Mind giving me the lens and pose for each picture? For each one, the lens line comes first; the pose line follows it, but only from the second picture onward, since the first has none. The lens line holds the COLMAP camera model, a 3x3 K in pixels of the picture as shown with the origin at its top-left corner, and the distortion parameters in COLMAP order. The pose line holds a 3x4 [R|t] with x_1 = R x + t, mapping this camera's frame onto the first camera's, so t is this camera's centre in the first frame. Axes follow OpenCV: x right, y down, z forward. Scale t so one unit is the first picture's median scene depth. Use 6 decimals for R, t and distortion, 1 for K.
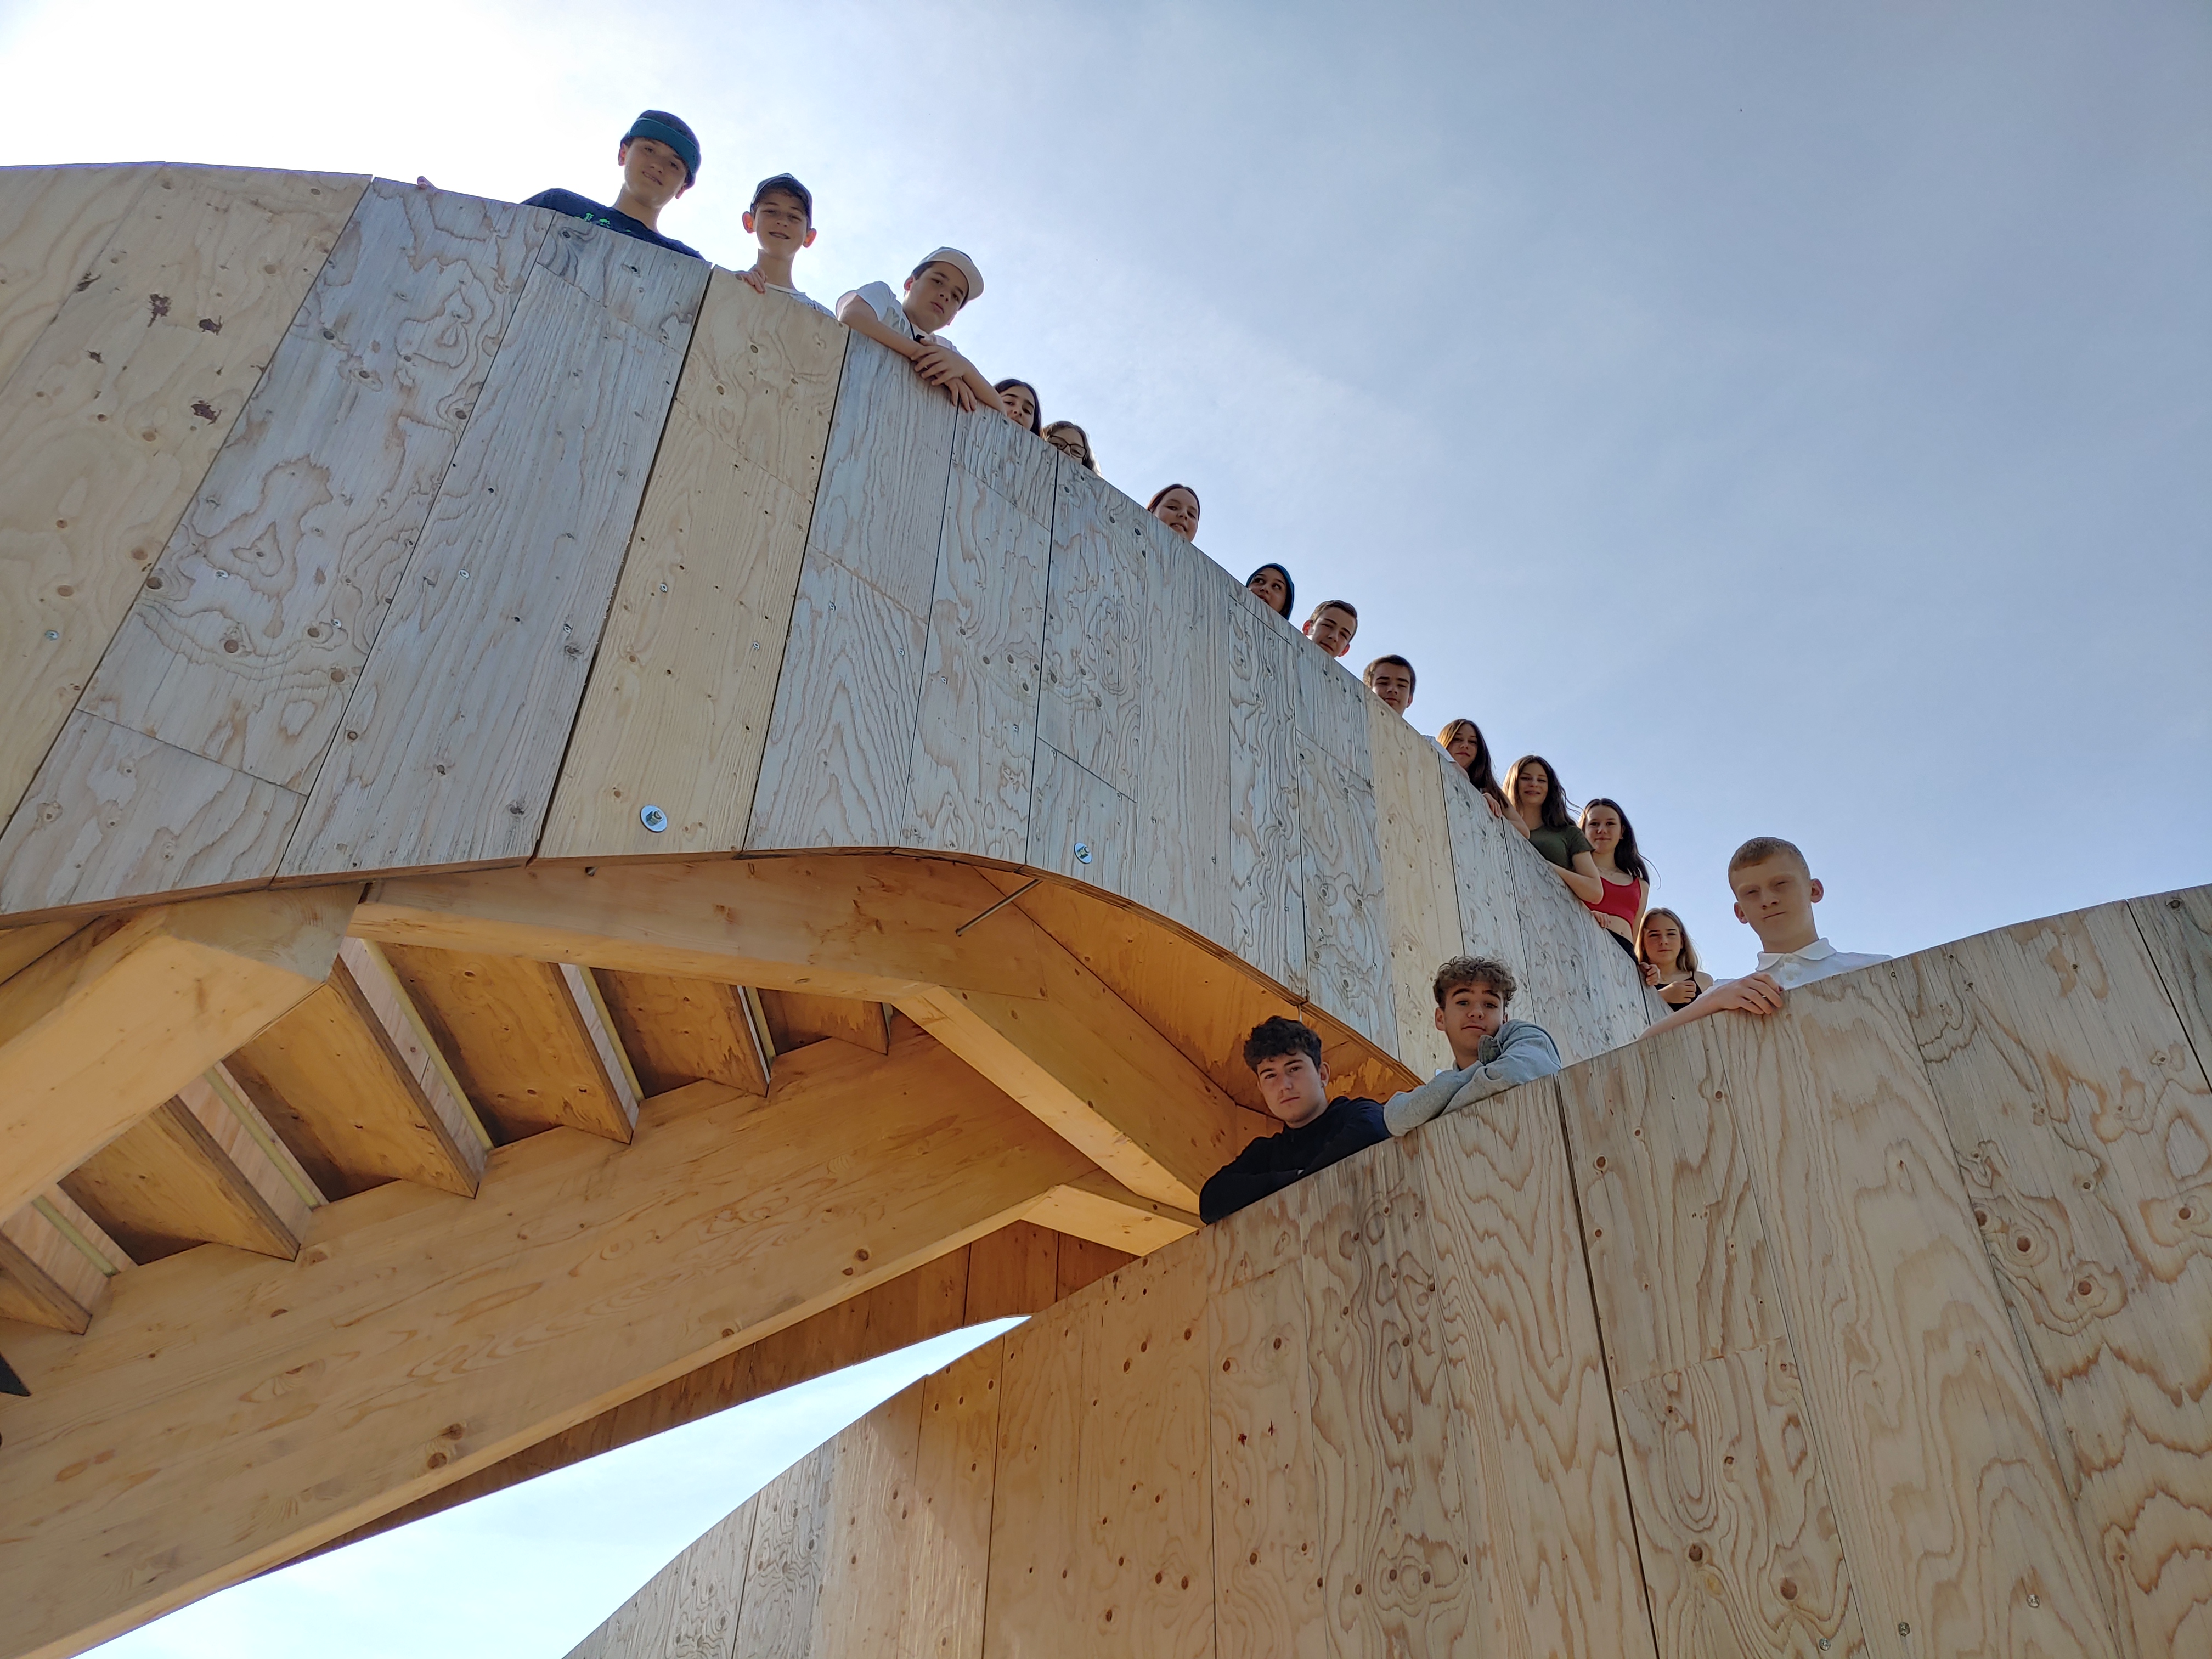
lens RADIAL K [[1705.1, 0, 1090.0], [0, 1705.1, 833.7], [0, 0, 1]] dist [0.002822, -0.001941]
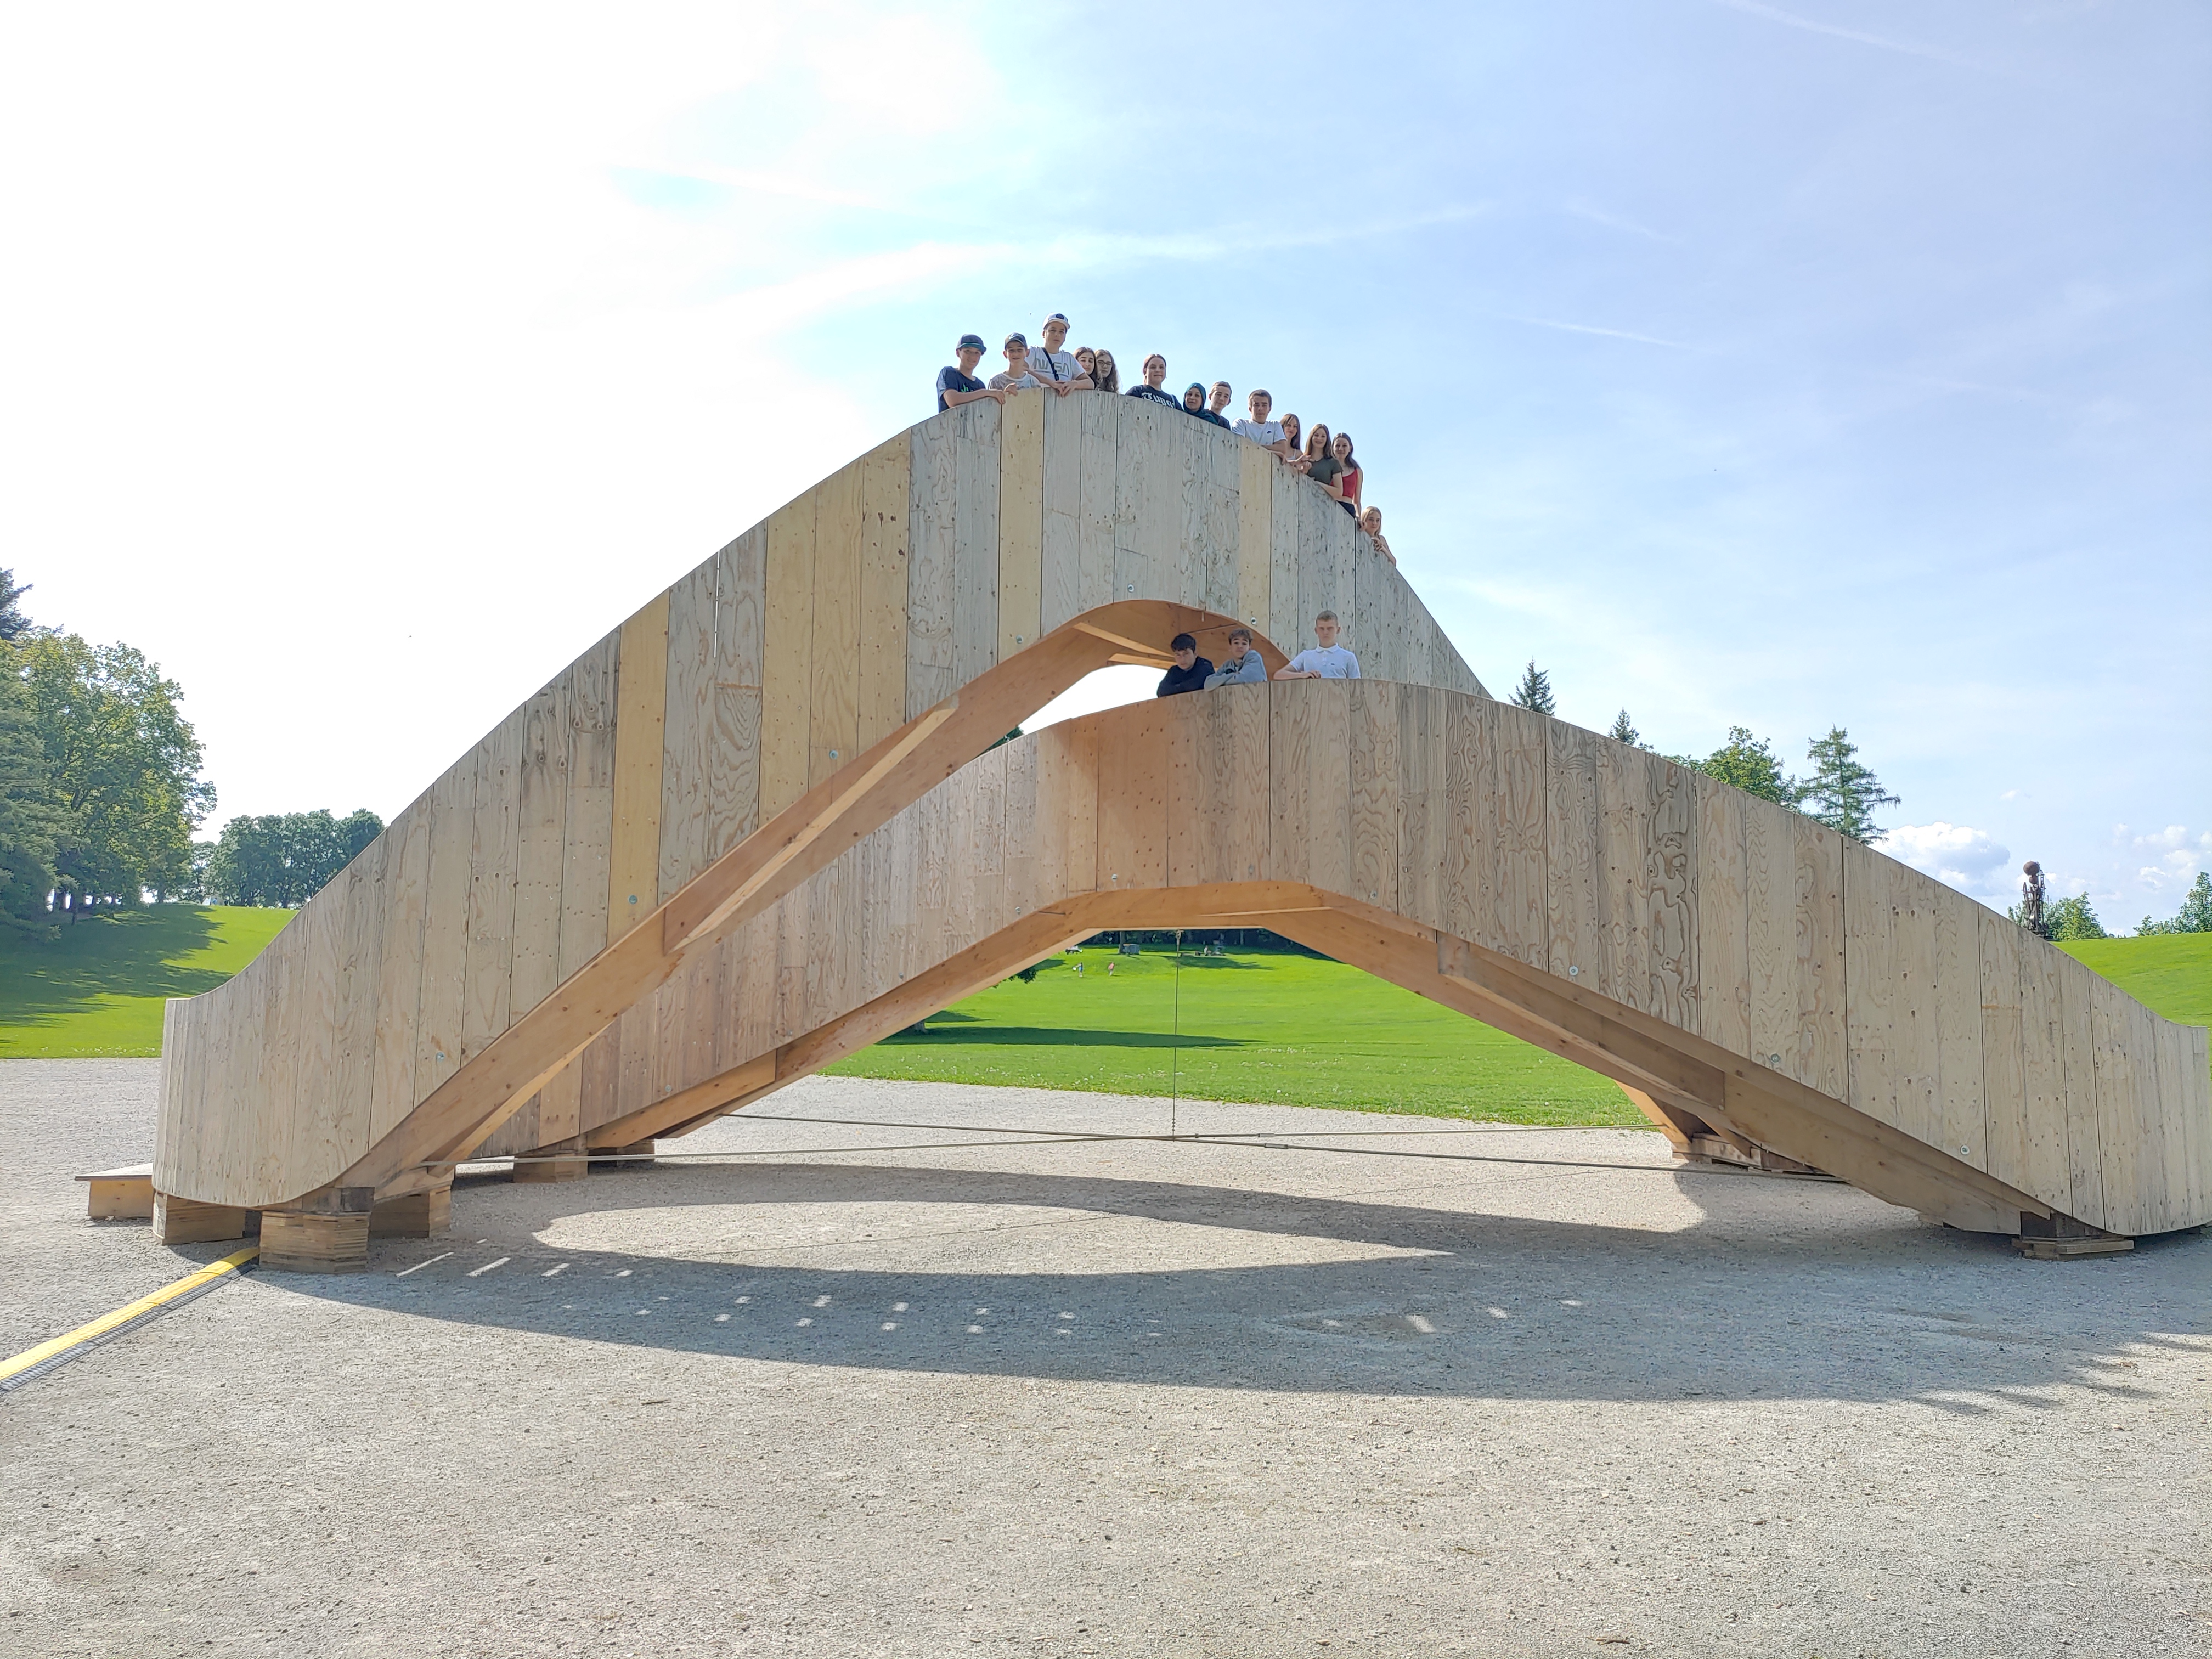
lens RADIAL K [[1705.1, 0, 1108.4], [0, 1705.1, 826.8], [0, 0, 1]] dist [0.002822, -0.001941]
pose [[0.999443, -0.014581, 0.030031, -0.163847], [-0.005210, 0.820435, 0.571716, -1.607307], [-0.032975, -0.571554, 0.819902, -2.009605]]
